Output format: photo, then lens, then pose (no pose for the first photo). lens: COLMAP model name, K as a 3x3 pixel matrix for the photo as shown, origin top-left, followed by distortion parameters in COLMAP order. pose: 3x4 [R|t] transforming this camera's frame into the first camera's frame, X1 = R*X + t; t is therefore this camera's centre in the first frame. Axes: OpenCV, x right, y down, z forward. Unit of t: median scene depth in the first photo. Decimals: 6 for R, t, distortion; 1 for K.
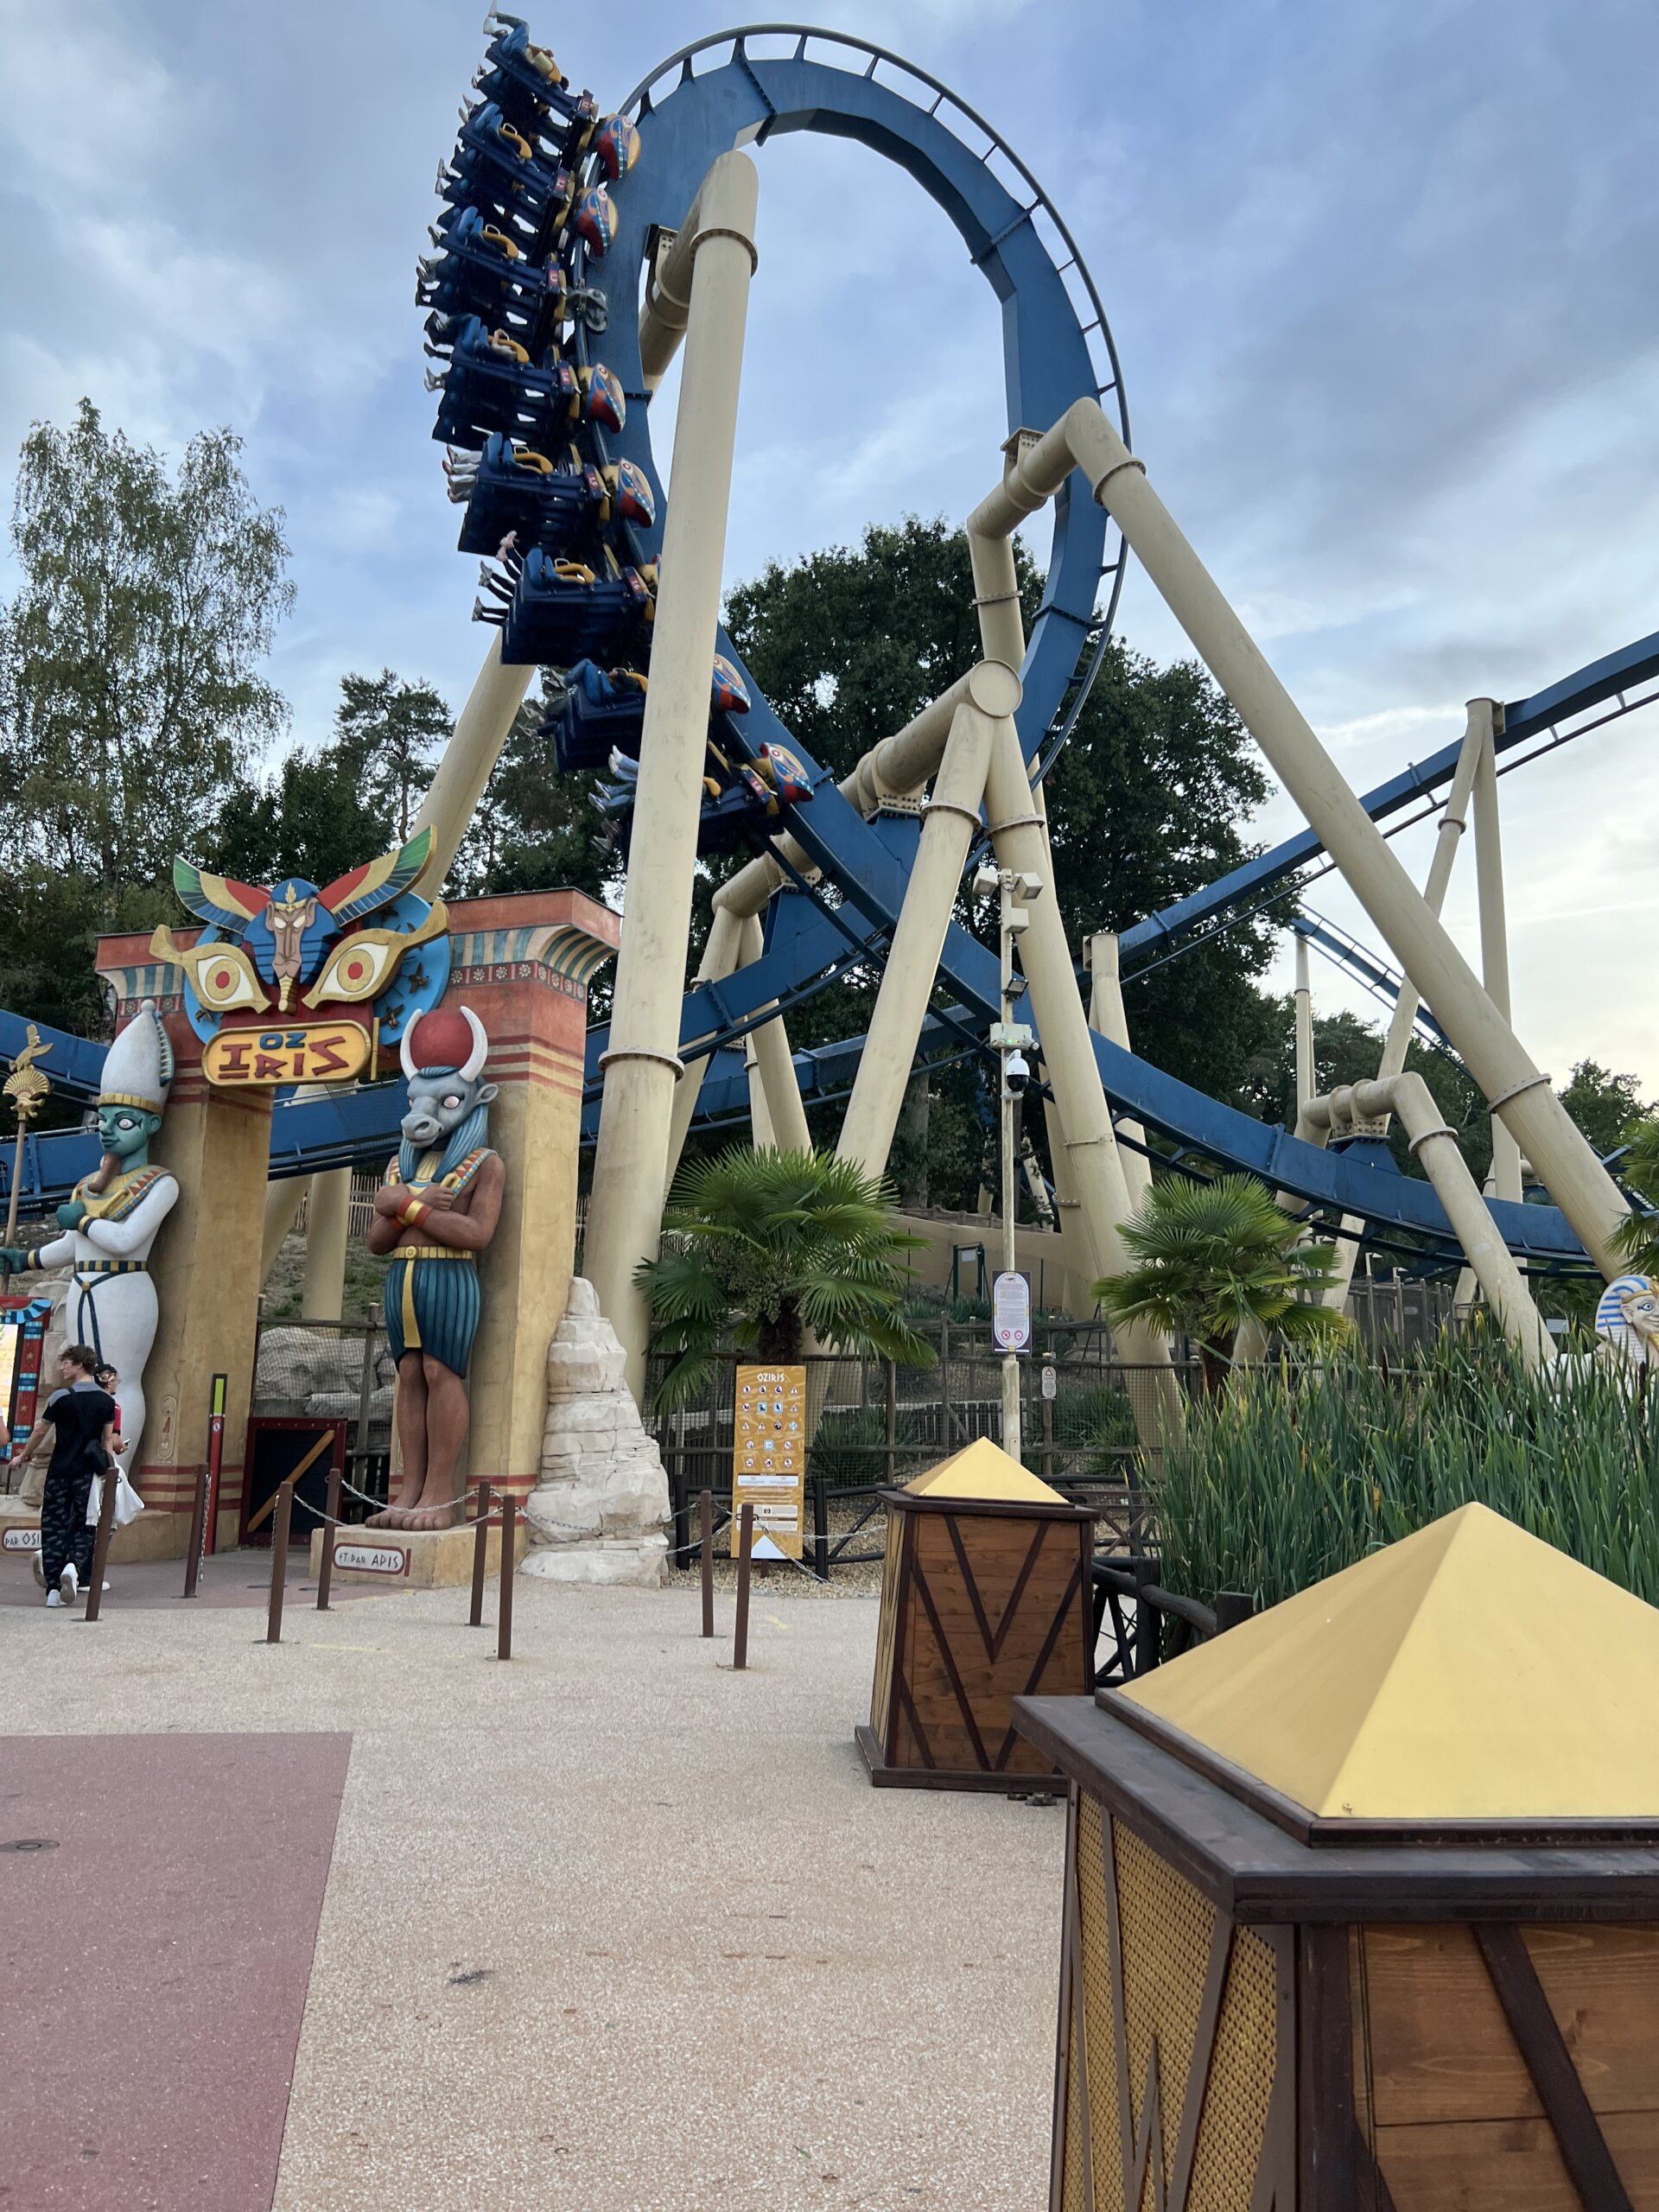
lens RADIAL K [[1662.2, 0, 837.1], [0, 1662.2, 1098.6], [0, 0, 1]] dist [0.034337, -0.029452]
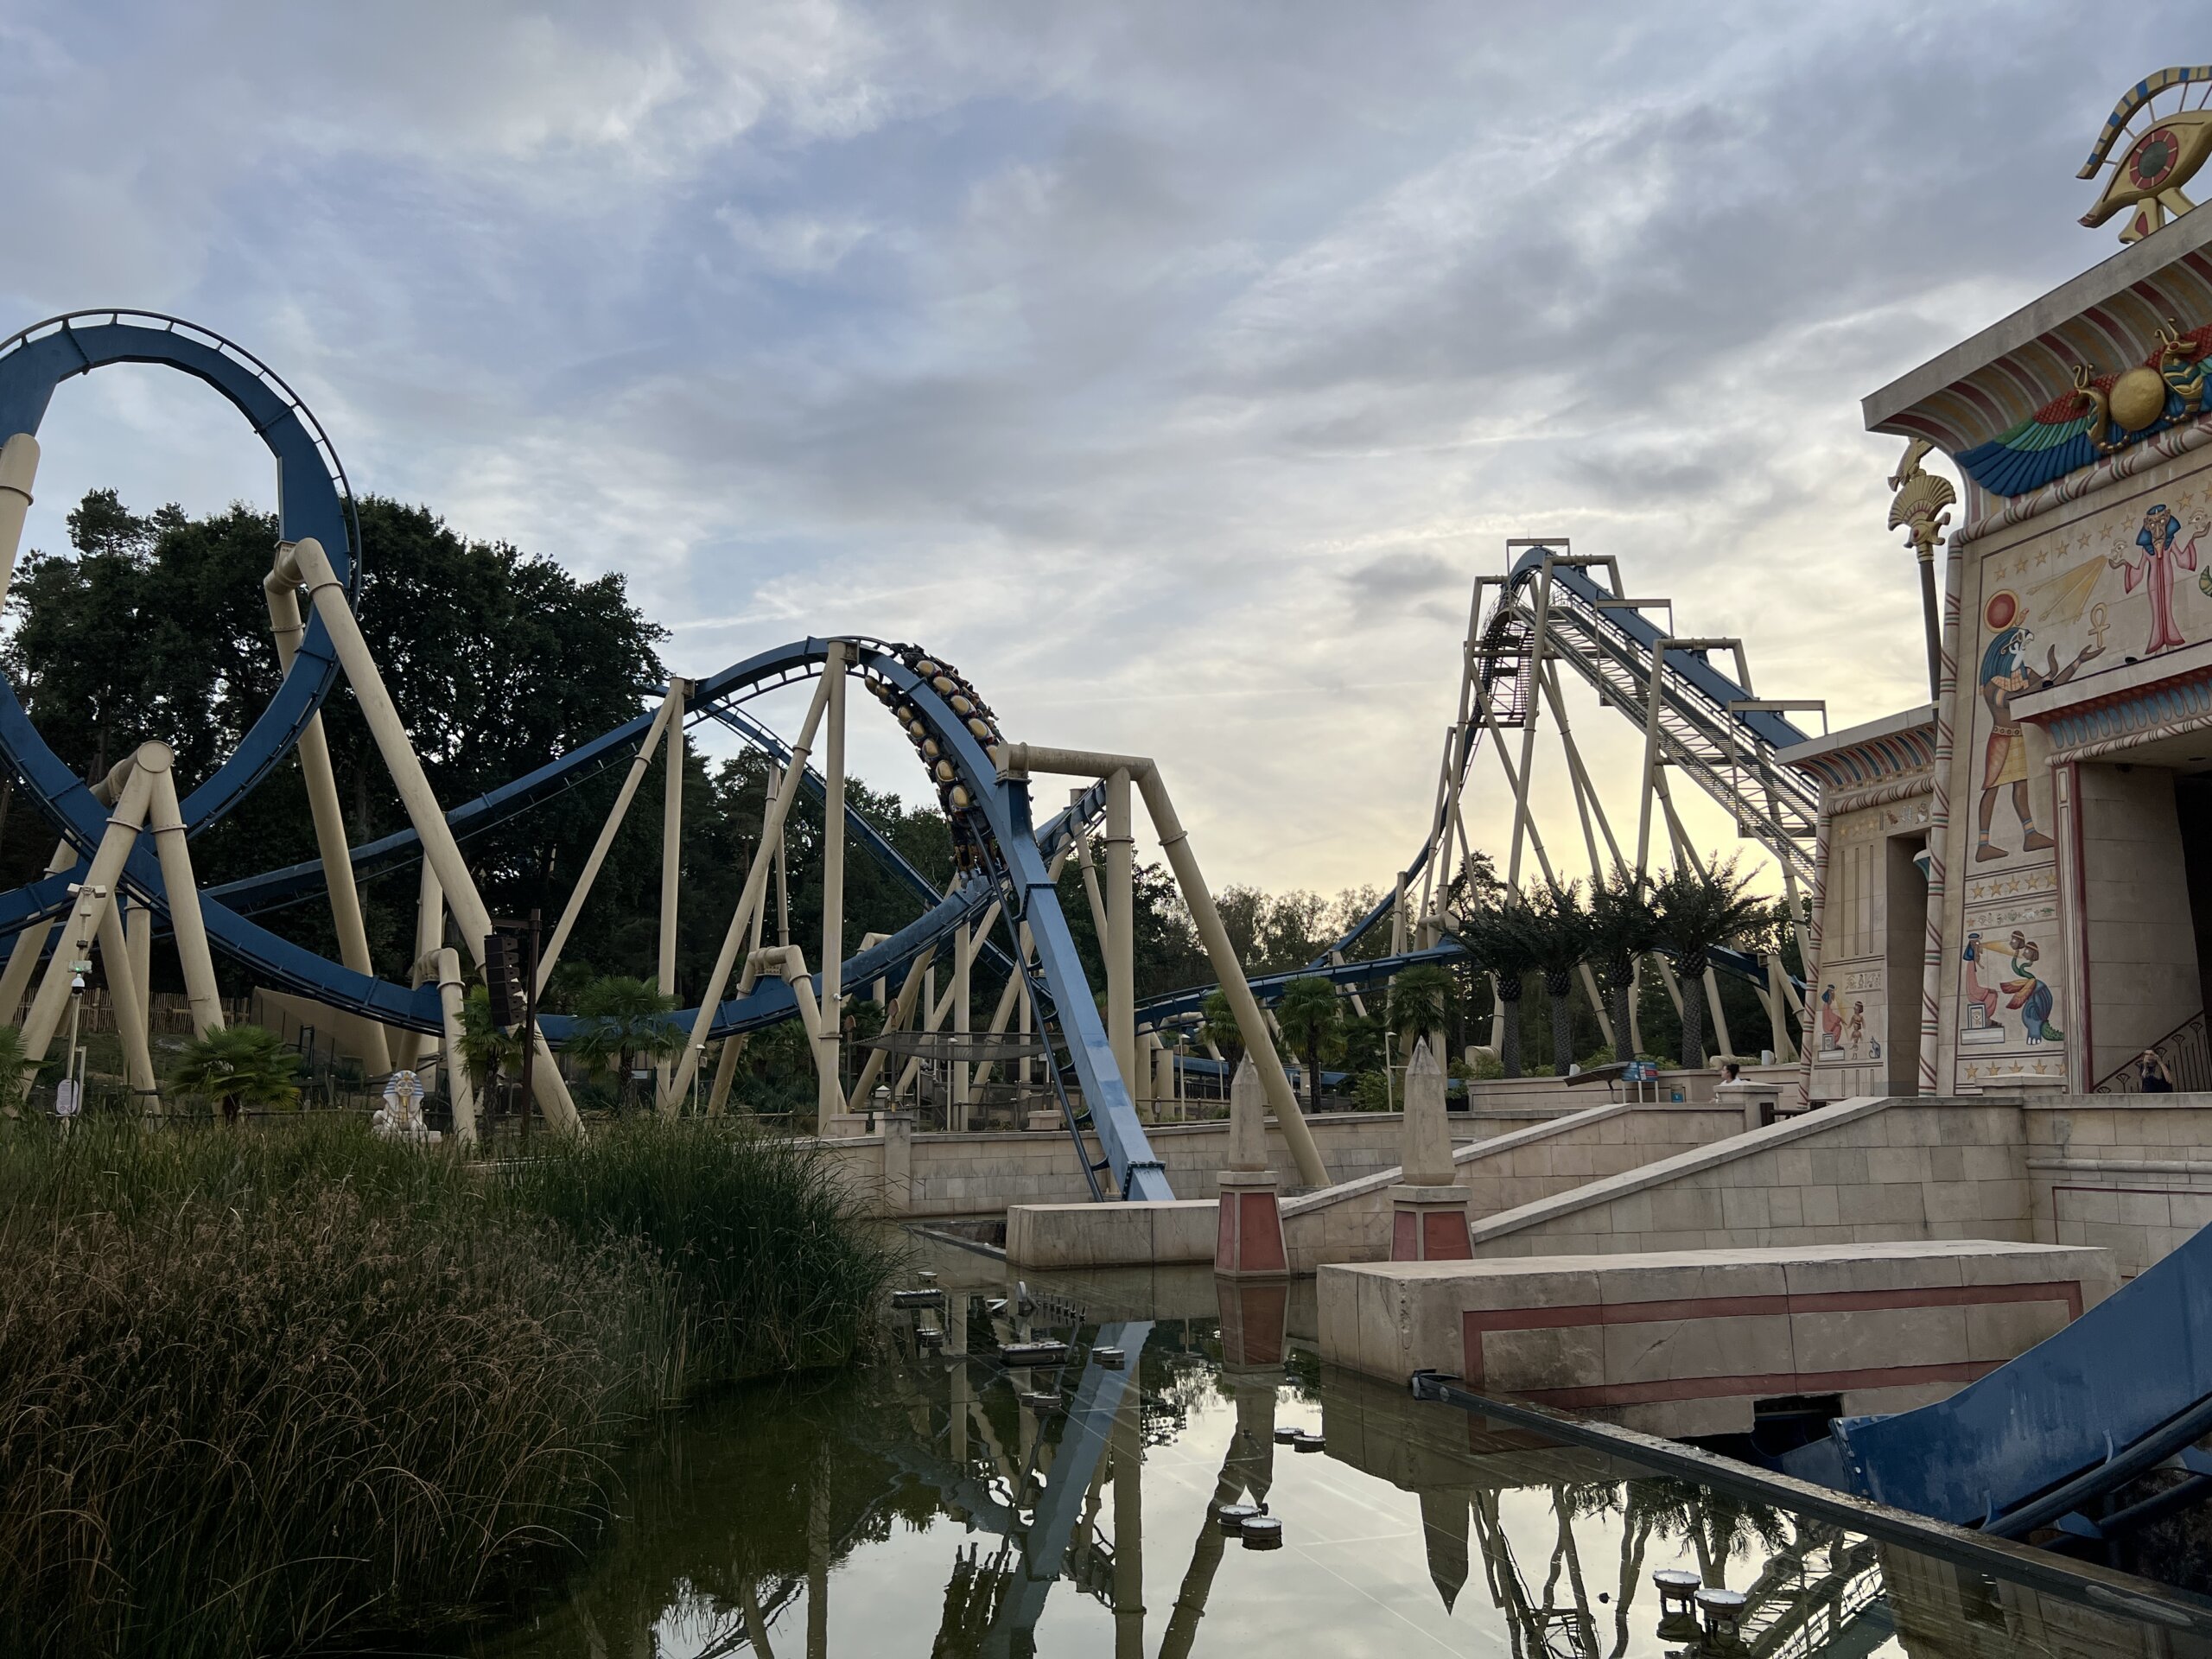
lens RADIAL K [[1662.2, 0, 1122.8], [0, 1662.2, 819.3], [0, 0, 1]] dist [0.034337, -0.029452]
pose [[0.957363, 0.027448, 0.287581, 0.794912], [-0.029360, 0.999566, 0.002336, -0.282793], [-0.287392, -0.010680, 0.957753, -1.488793]]
